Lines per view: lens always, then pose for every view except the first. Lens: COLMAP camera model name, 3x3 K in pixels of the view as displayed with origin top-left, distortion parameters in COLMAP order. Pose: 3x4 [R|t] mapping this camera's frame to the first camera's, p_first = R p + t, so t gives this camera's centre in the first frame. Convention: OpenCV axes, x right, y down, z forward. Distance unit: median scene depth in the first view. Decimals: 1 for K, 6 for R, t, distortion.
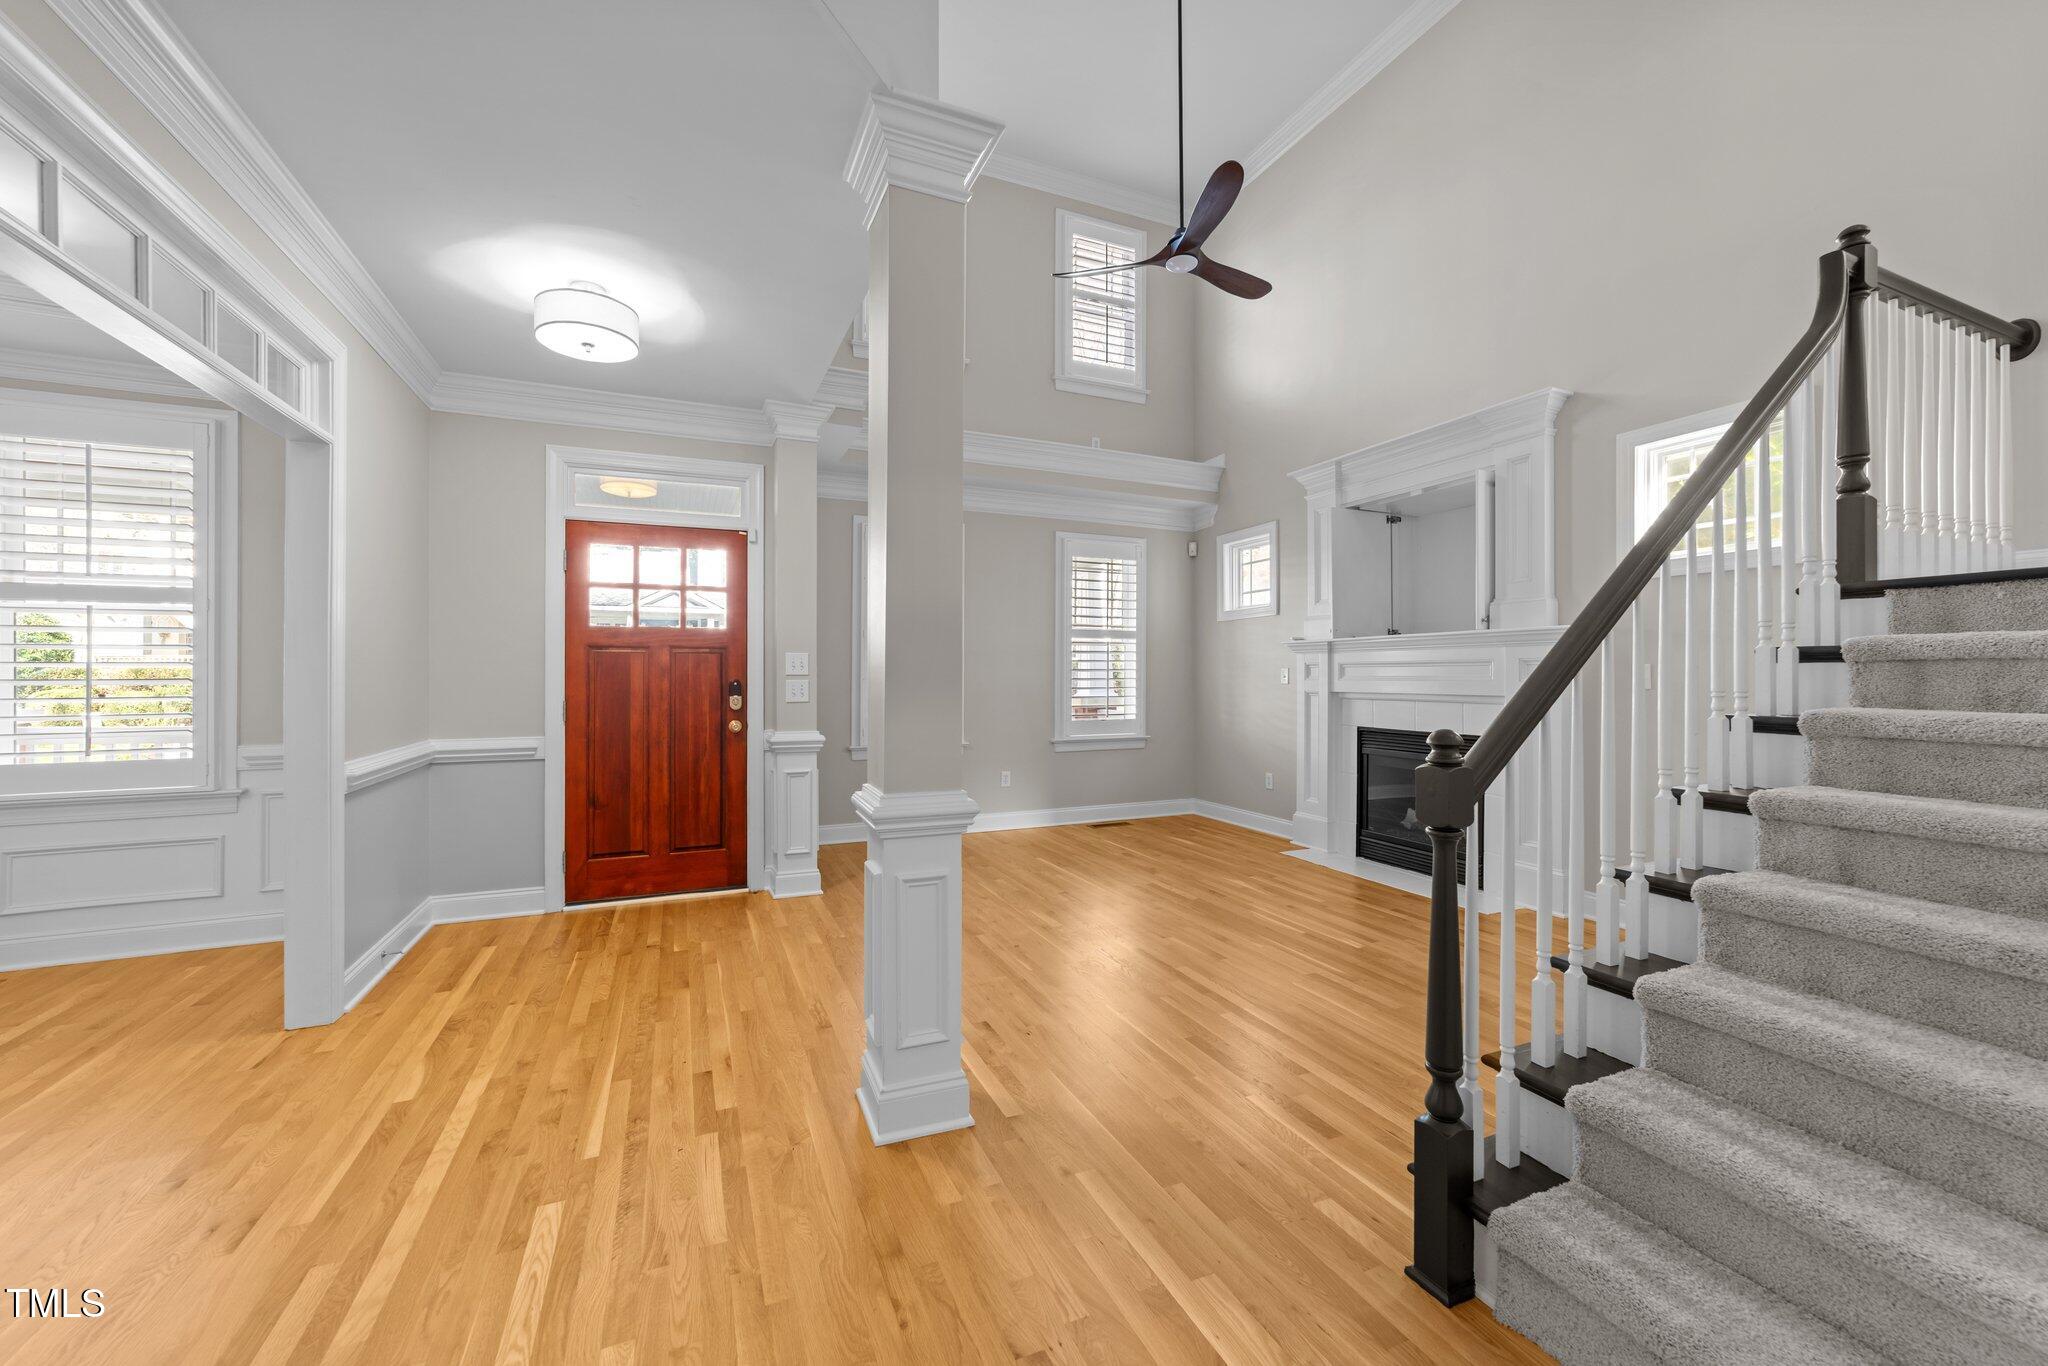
lens RADIAL K [[779.4, 0, 1012.7], [0, 779.4, 668.0], [0, 0, 1]] dist [-0.006529, 0.002672]
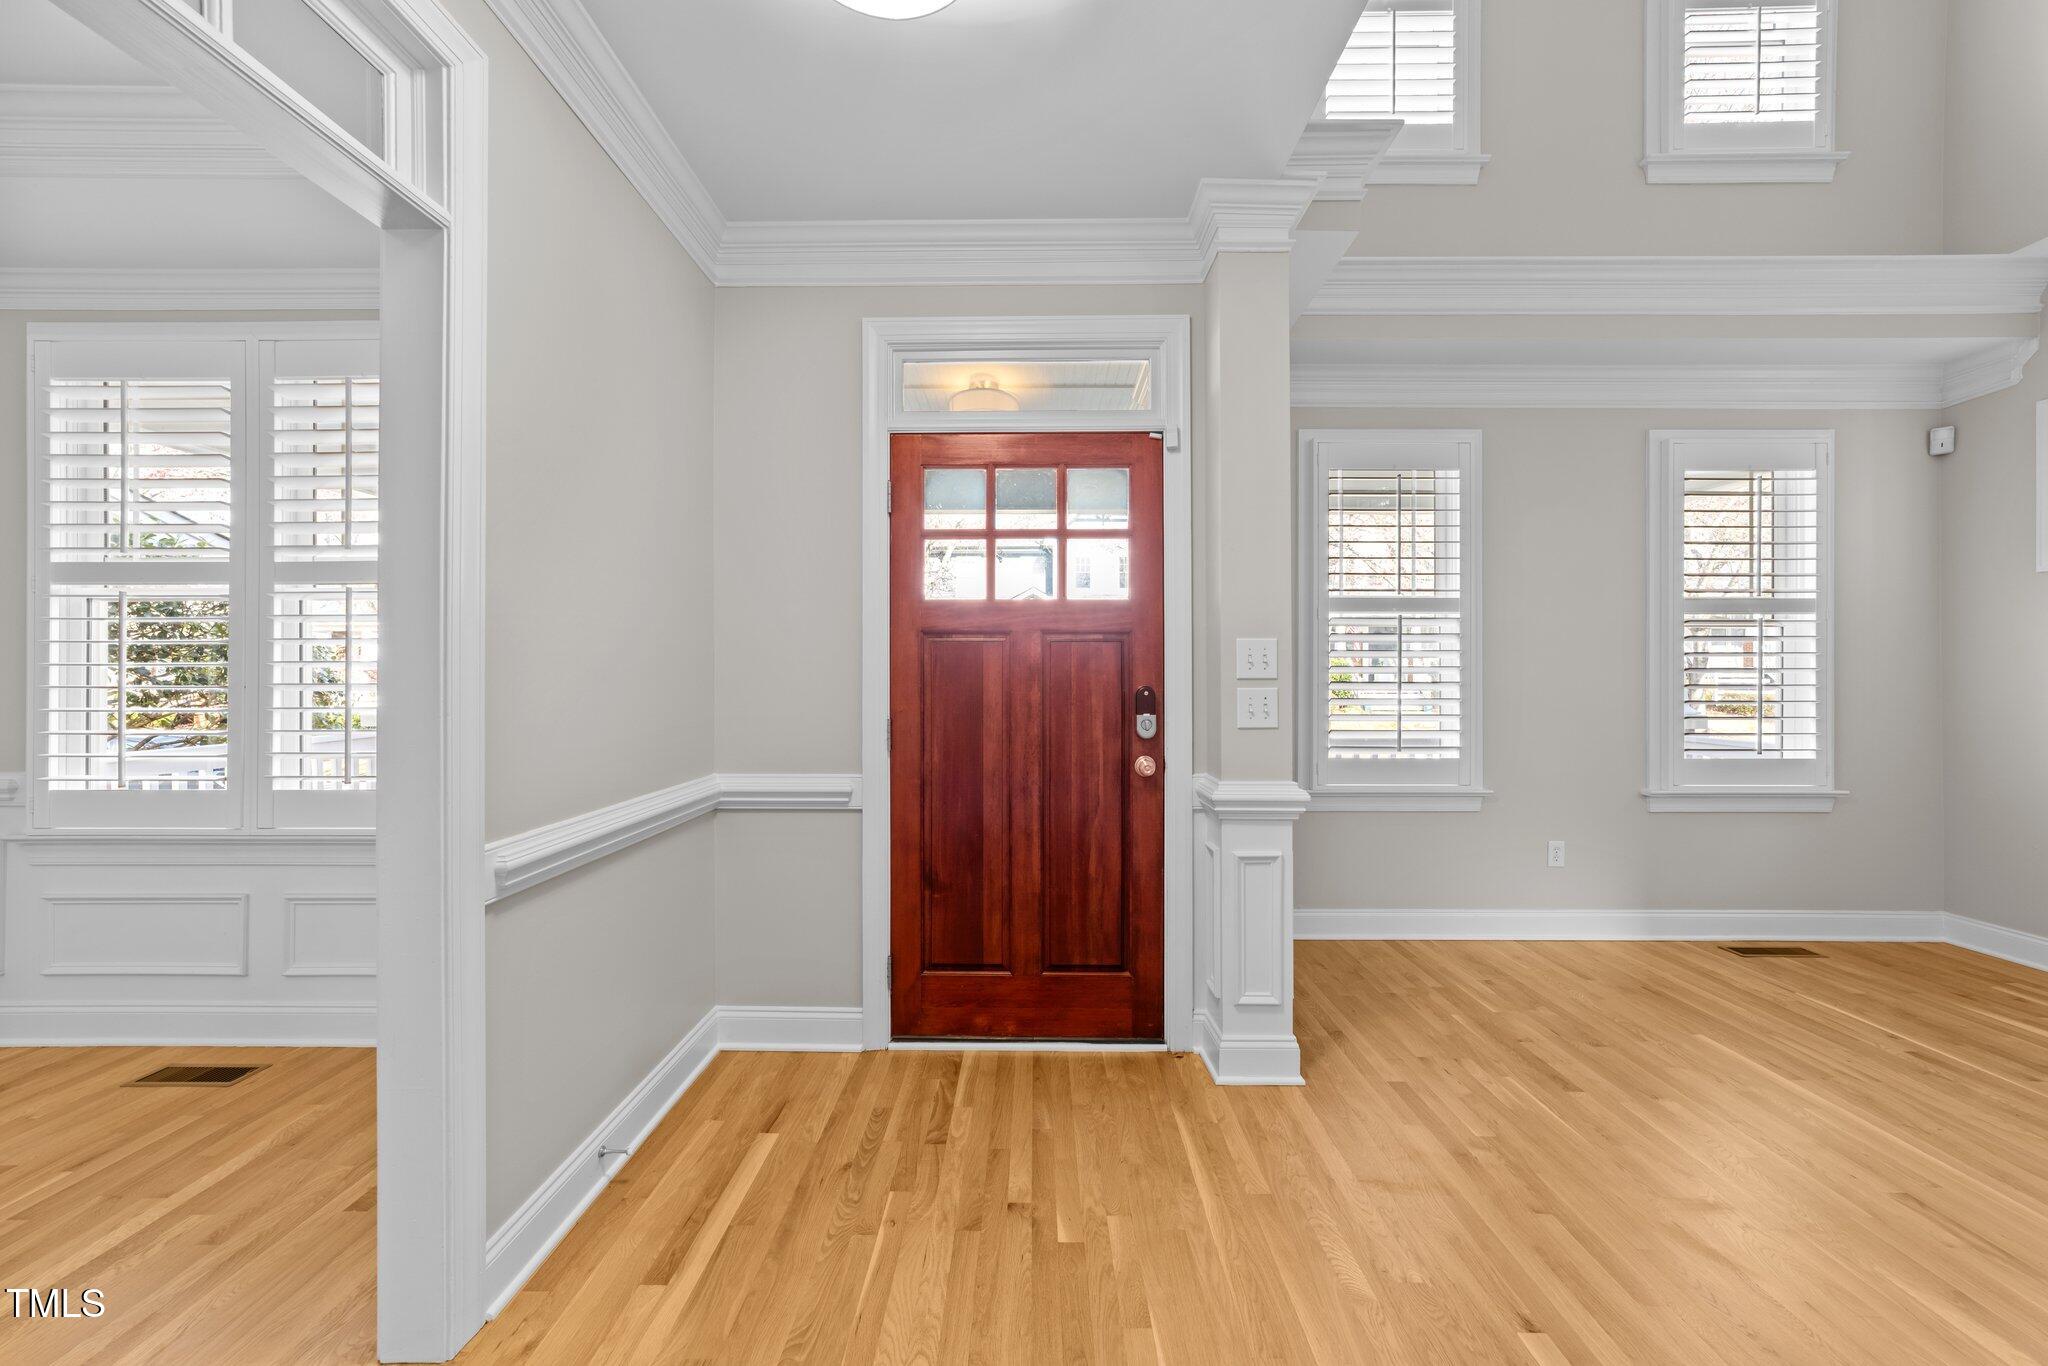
lens RADIAL K [[779.4, 0, 1025.8], [0, 779.4, 677.0], [0, 0, 1]] dist [-0.006529, 0.002672]
pose [[0.914754, 0.000578, -0.404010, -0.205665], [0.002777, 0.999966, 0.007719, 0.003323], [0.404001, -0.008183, 0.914722, 0.438387]]
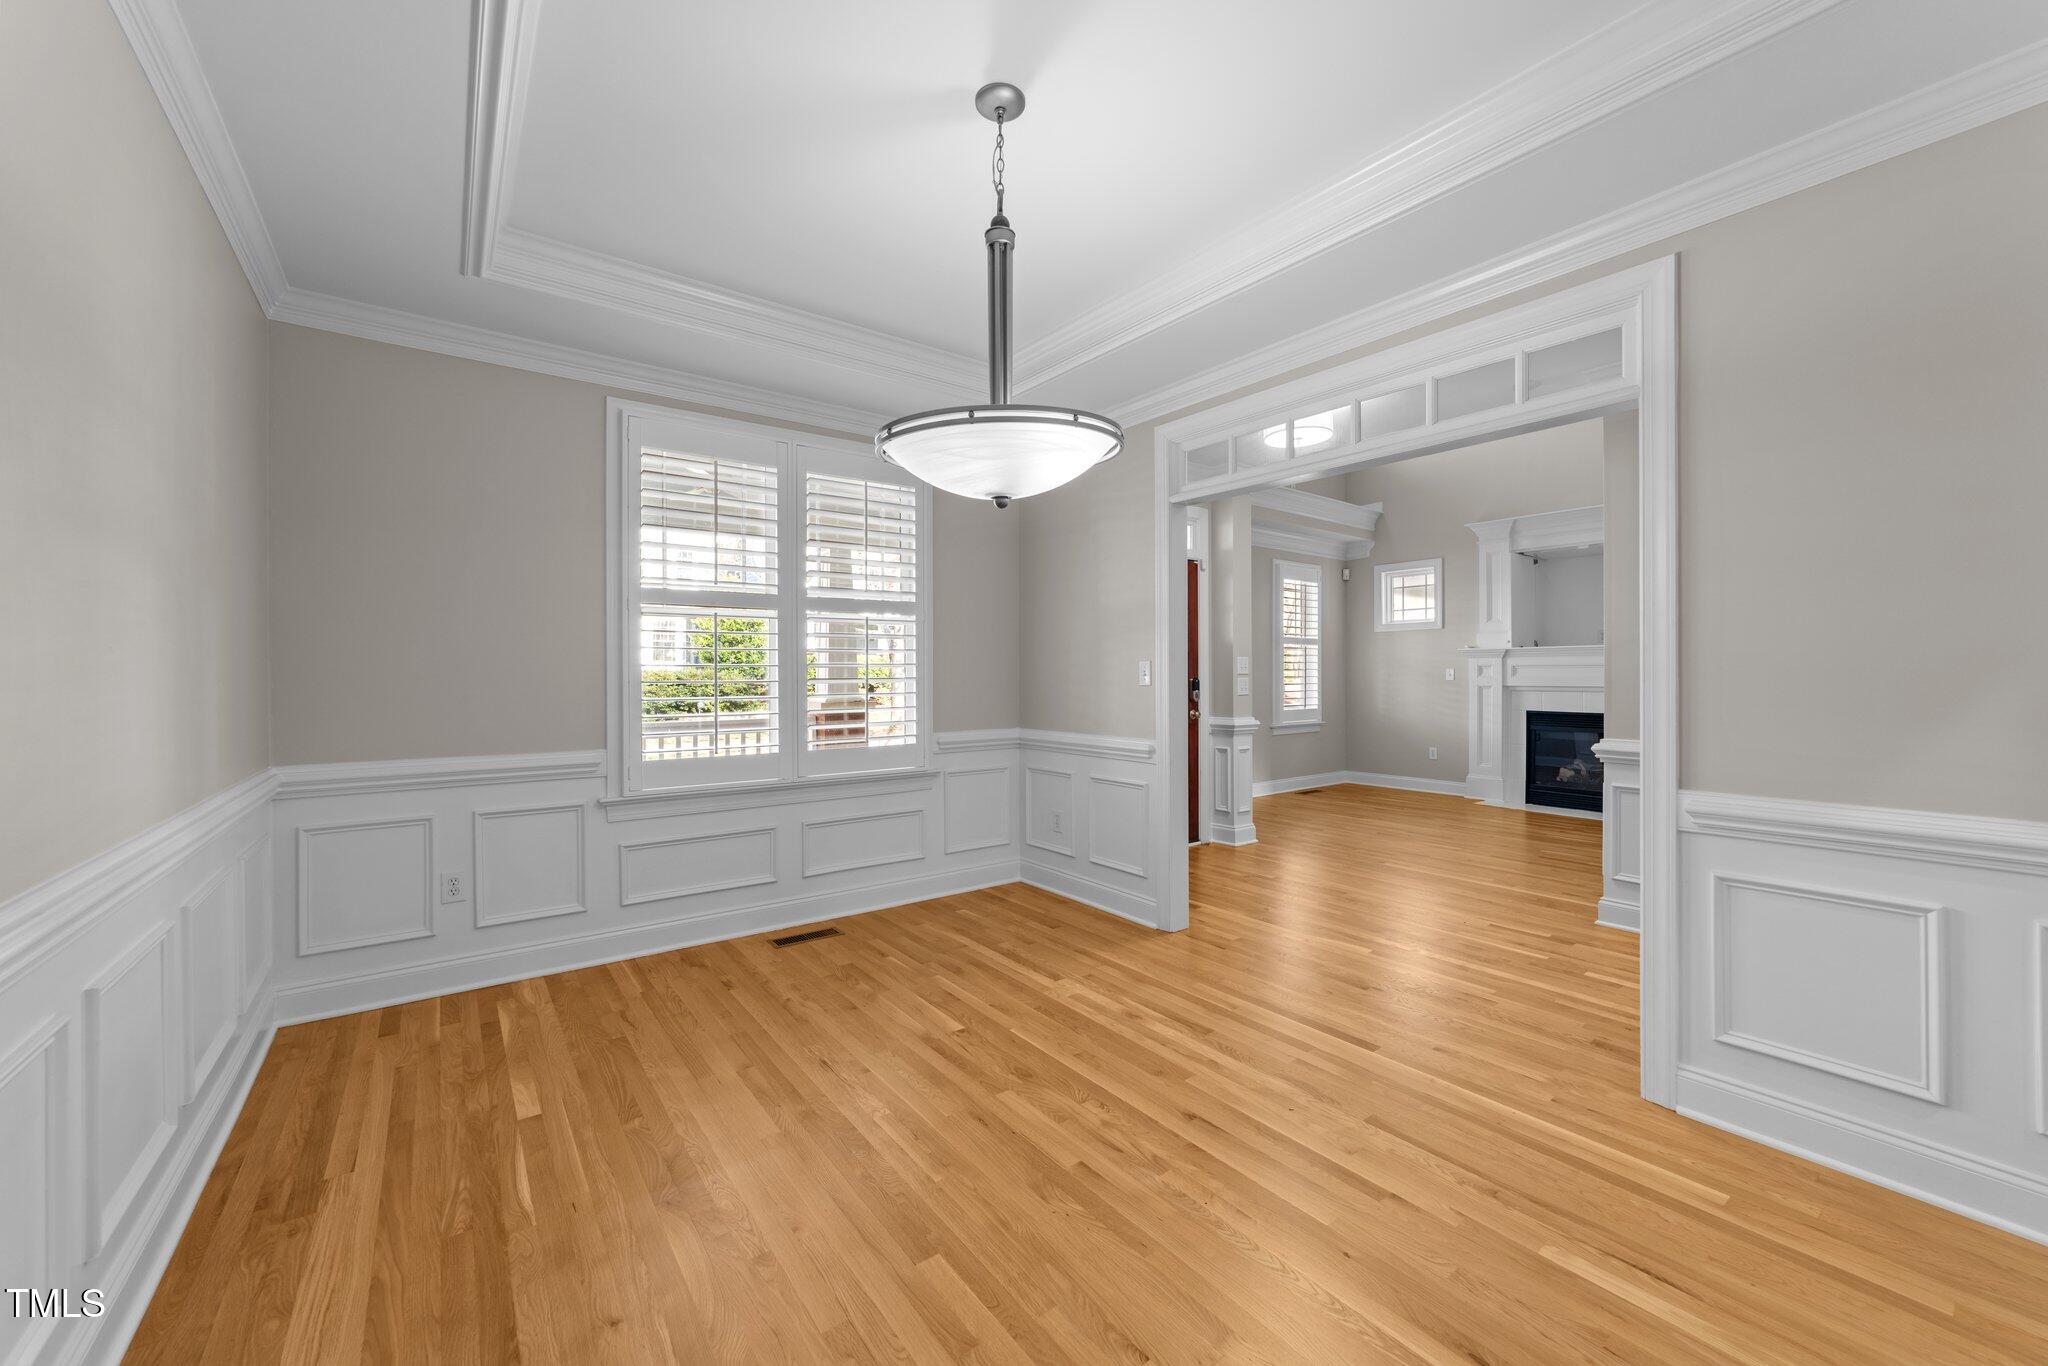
lens RADIAL K [[779.4, 0, 1026.3], [0, 779.4, 673.6], [0, 0, 1]] dist [-0.006529, 0.002672]
pose [[0.970947, 0.000010, 0.239294, -0.951251], [-0.002540, 0.999944, 0.010265, -0.004419], [-0.239281, -0.010574, 0.970893, -0.174782]]
